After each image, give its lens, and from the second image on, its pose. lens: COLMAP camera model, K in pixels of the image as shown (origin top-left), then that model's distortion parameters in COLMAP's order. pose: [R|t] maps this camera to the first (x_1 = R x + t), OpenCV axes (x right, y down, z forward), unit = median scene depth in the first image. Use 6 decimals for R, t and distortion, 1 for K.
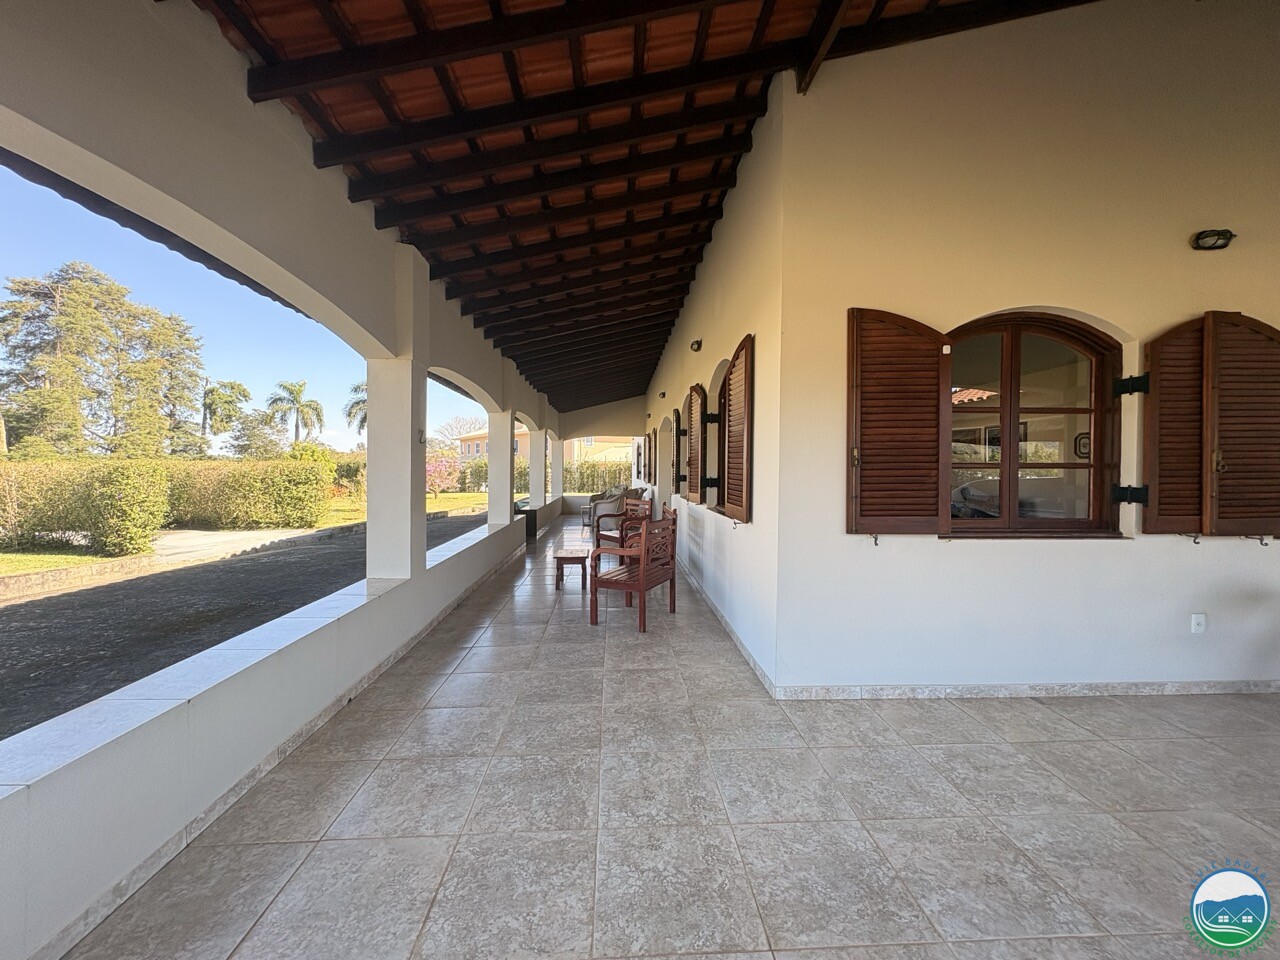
lens RADIAL K [[510.9, 0, 640.0], [0, 510.9, 480.0], [0, 0, 1]] dist [0.002710, 0.000144]
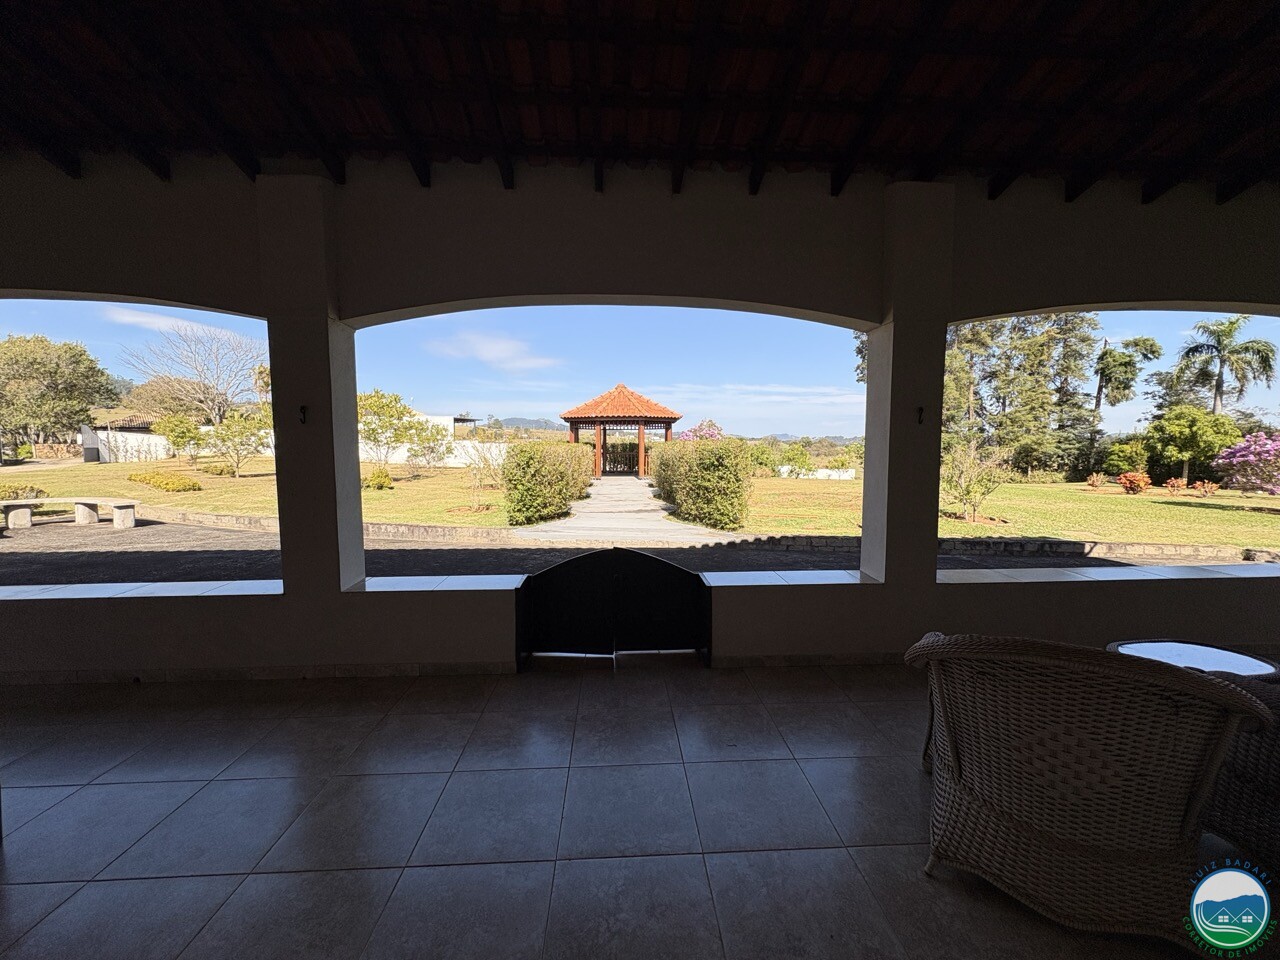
lens RADIAL K [[510.9, 0, 640.0], [0, 510.9, 480.0], [0, 0, 1]] dist [0.002710, 0.000144]
pose [[-0.008376, 0.064767, -0.997865, 0.028765], [-0.015861, 0.997766, 0.064894, -0.008170], [0.999839, 0.016371, -0.007330, 0.236333]]
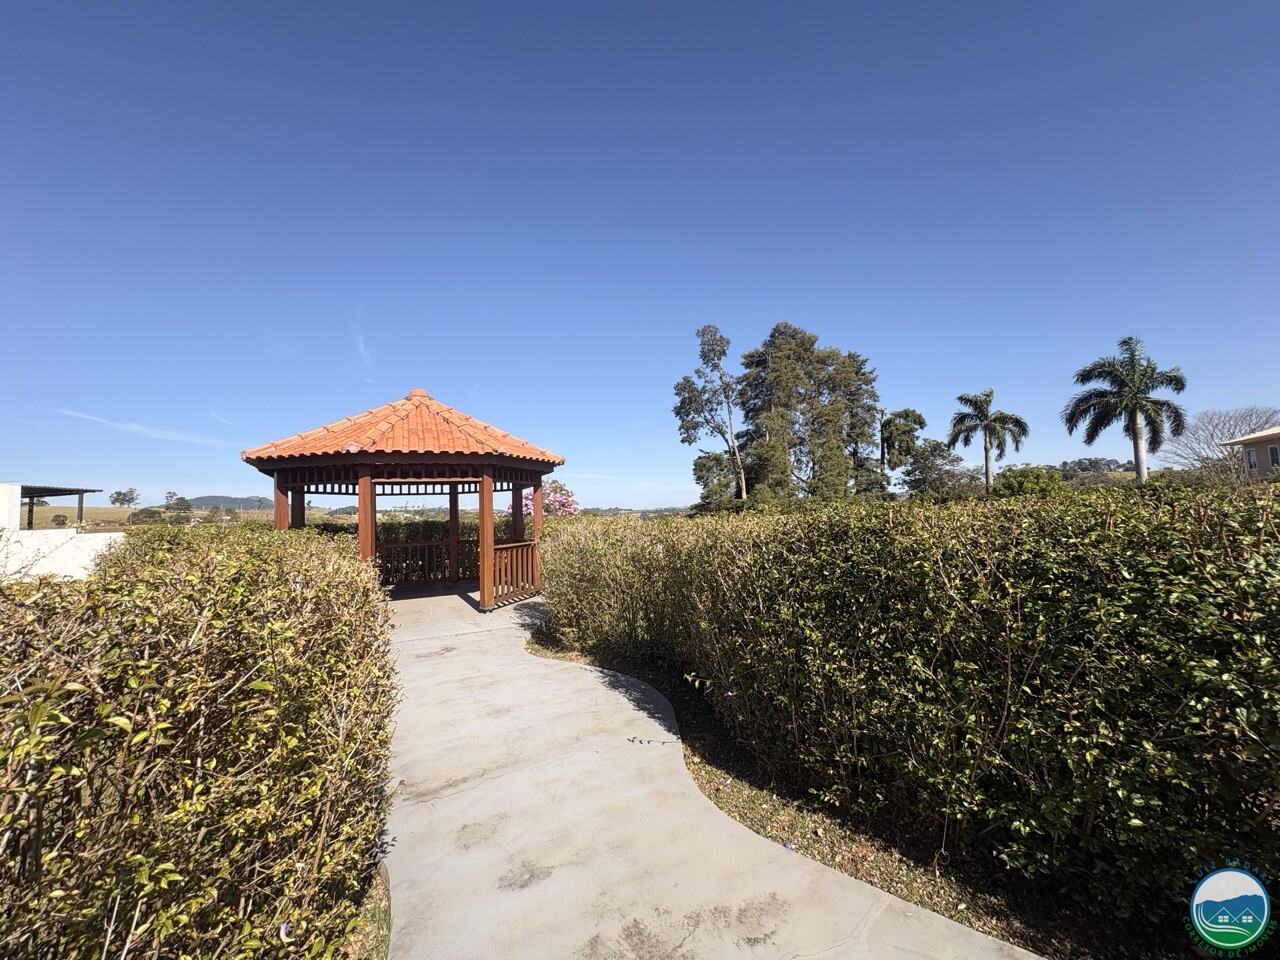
lens RADIAL K [[510.9, 0, 640.0], [0, 510.9, 480.0], [0, 0, 1]] dist [0.002710, 0.000144]
pose [[0.432003, -0.081059, -0.898222, -0.216217], [0.023117, 0.996621, -0.078821, -0.009566], [0.901576, 0.013286, 0.432417, 0.206521]]
